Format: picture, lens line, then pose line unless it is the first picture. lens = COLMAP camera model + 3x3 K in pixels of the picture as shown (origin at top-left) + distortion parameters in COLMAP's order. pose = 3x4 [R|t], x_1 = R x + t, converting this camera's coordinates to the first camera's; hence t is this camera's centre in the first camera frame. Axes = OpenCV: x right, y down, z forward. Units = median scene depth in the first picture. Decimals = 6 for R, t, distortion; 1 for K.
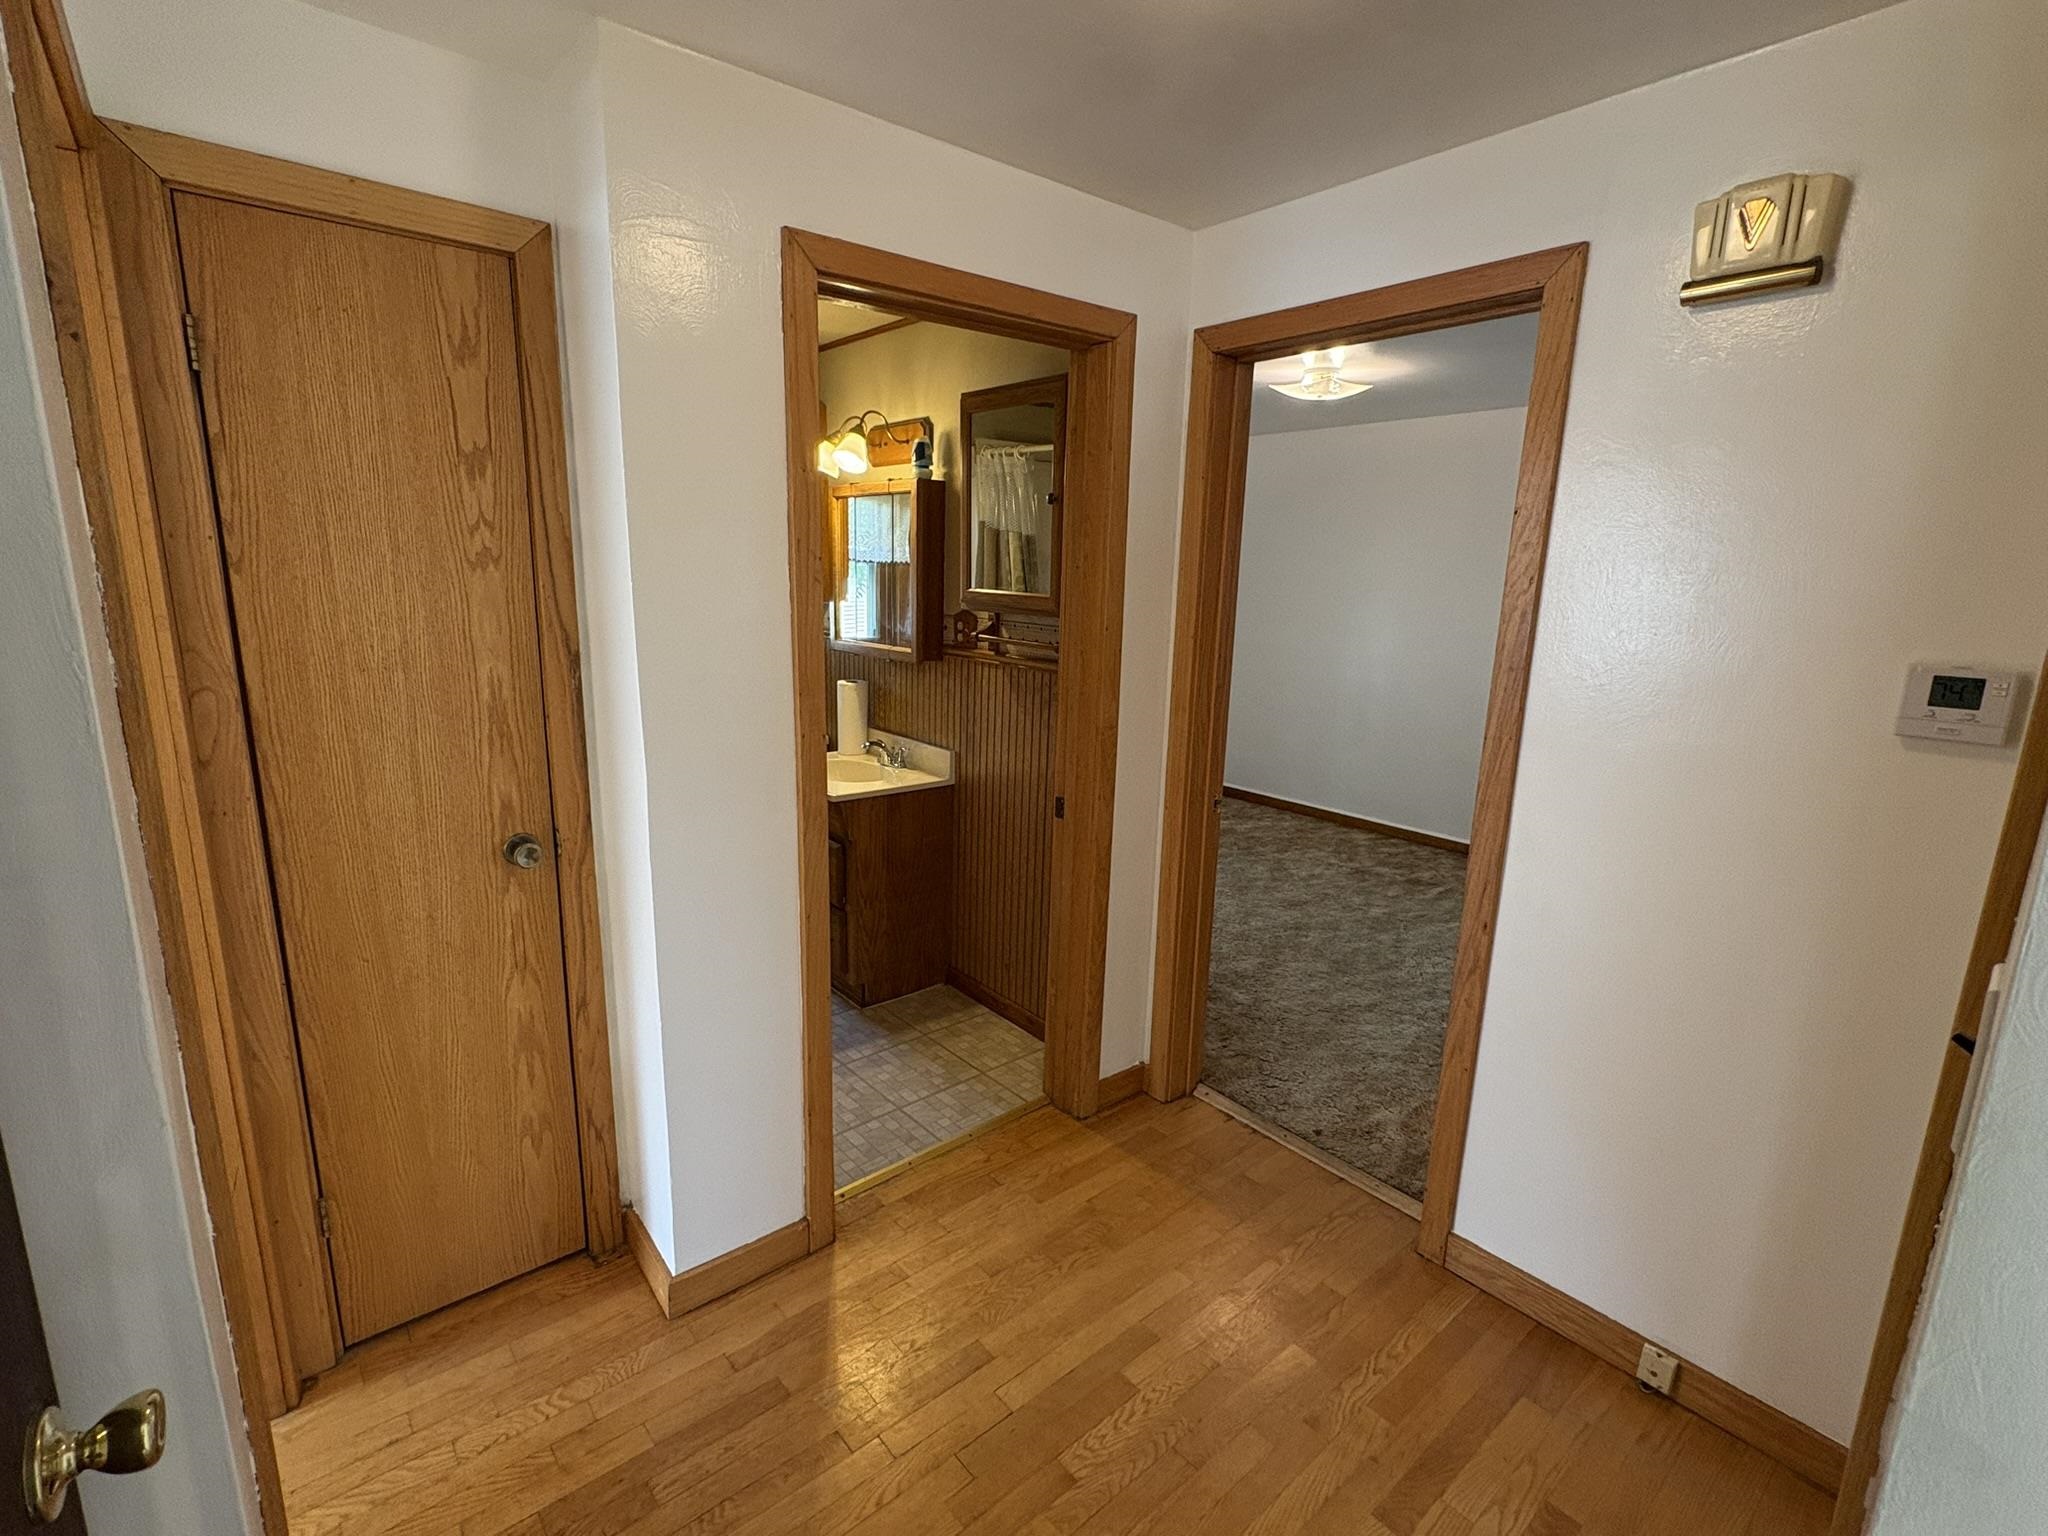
lens RADIAL K [[942.8, 0, 1024.0], [0, 942.8, 768.0], [0, 0, 1]] dist [0.002321, 0.000361]
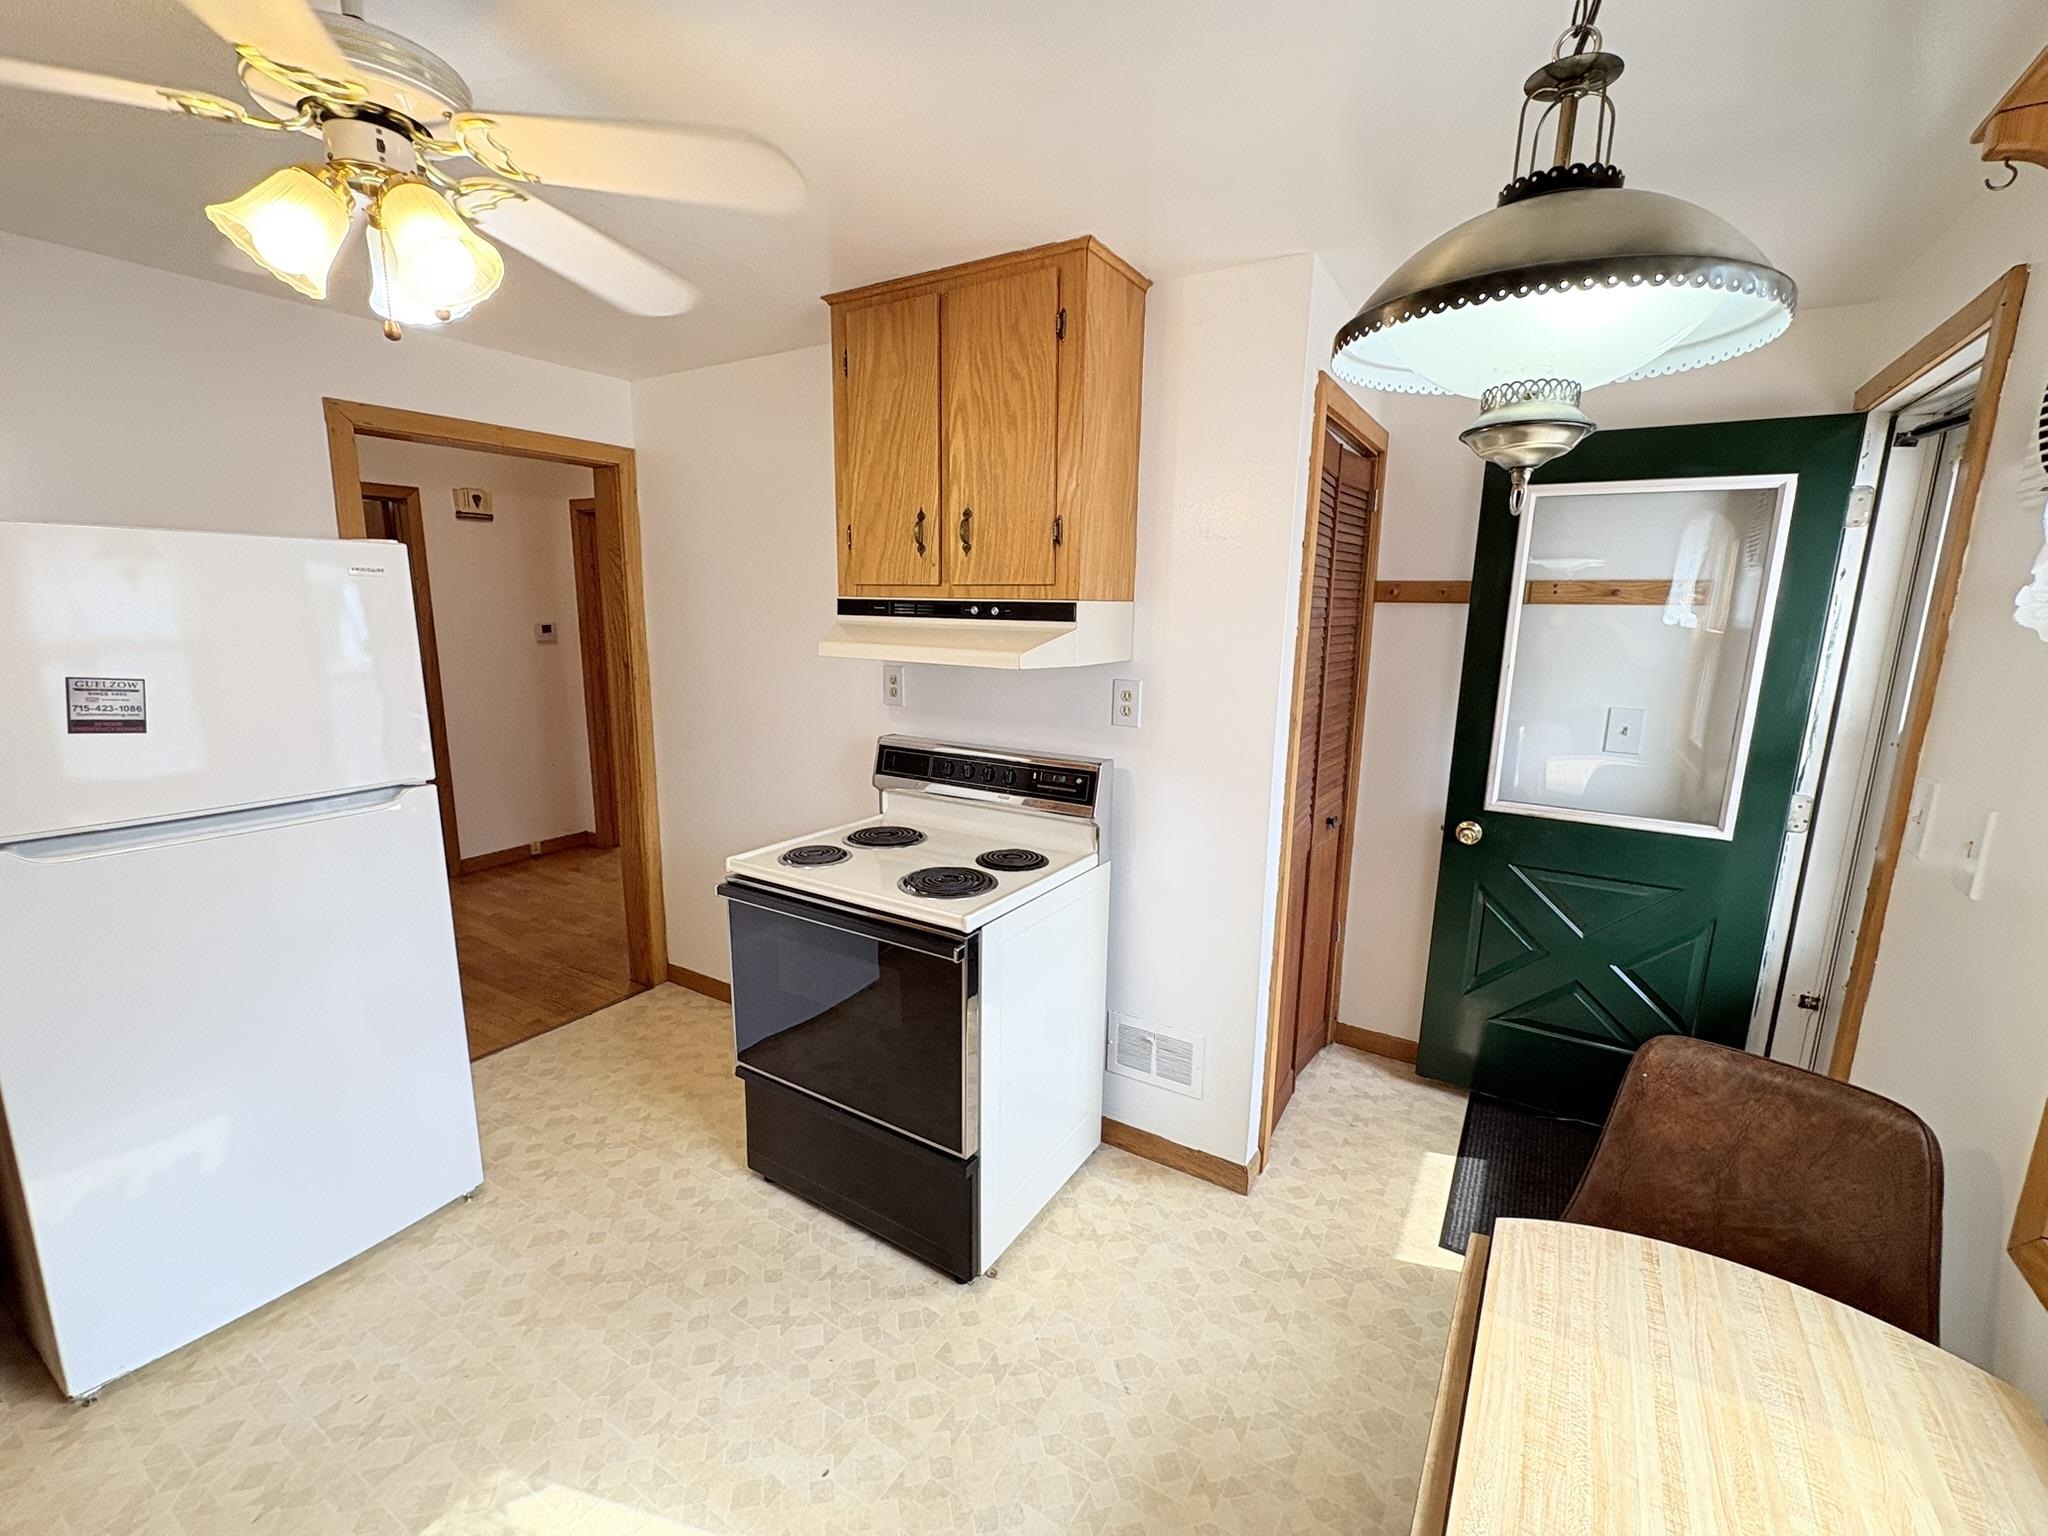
lens RADIAL K [[857.0, 0, 1021.5], [0, 857.0, 764.3], [0, 0, 1]] dist [-0.018167, 0.000062]
pose [[-0.312222, -0.196796, 0.929403, -1.144741], [0.178136, 0.948829, 0.260752, -0.043517], [-0.933159, 0.246972, -0.261189, 0.072035]]
